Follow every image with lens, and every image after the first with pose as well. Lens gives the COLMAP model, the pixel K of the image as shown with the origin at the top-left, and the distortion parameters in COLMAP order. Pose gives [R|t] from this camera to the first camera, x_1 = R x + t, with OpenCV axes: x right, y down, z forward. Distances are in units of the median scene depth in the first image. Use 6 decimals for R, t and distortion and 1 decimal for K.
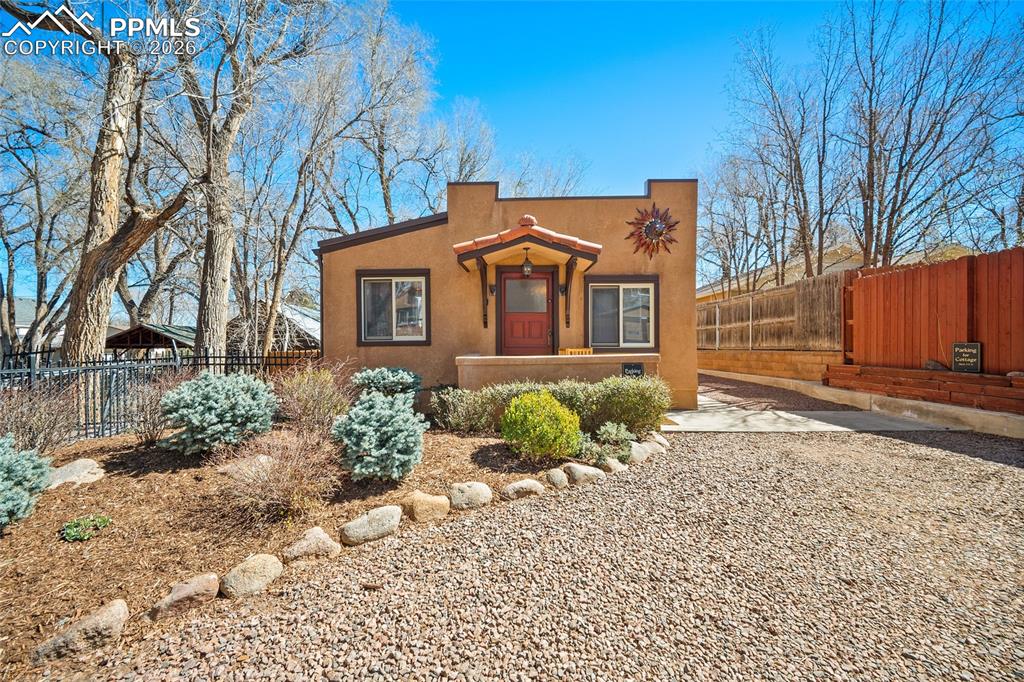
lens RADIAL K [[404.6, 0, 505.4], [0, 404.6, 345.2], [0, 0, 1]] dist [0.009029, -0.008164]
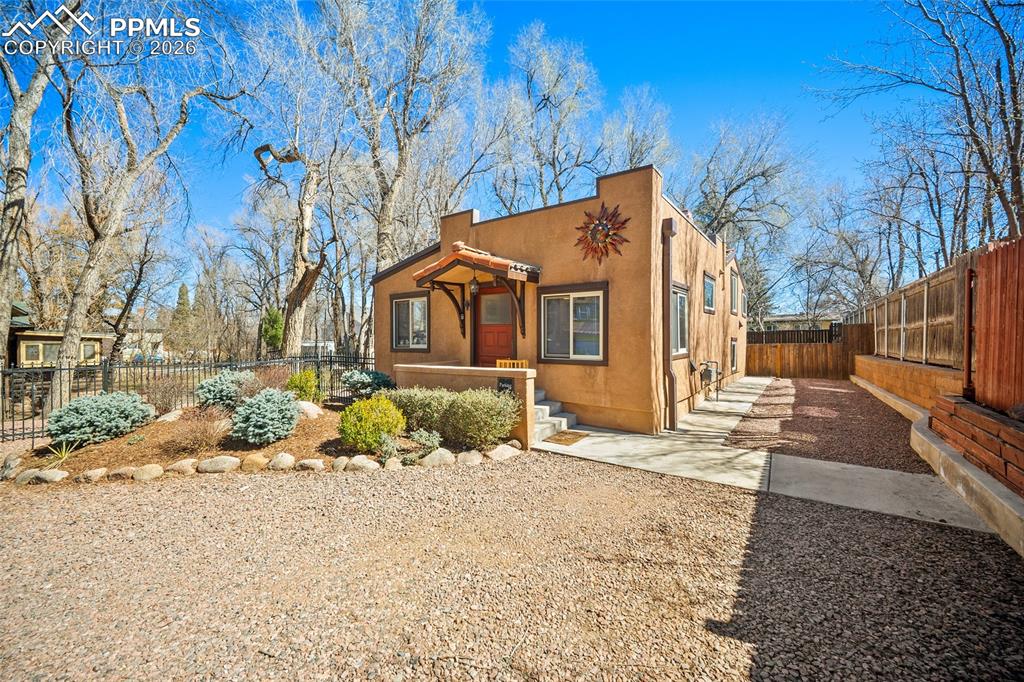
lens RADIAL K [[404.6, 0, 505.4], [0, 404.6, 345.2], [0, 0, 1]] dist [0.009029, -0.008164]
pose [[0.821095, 0.012987, -0.570644, 0.708269], [-0.003720, 0.999842, 0.017402, -0.044027], [0.570780, -0.012166, 0.821013, 0.120583]]
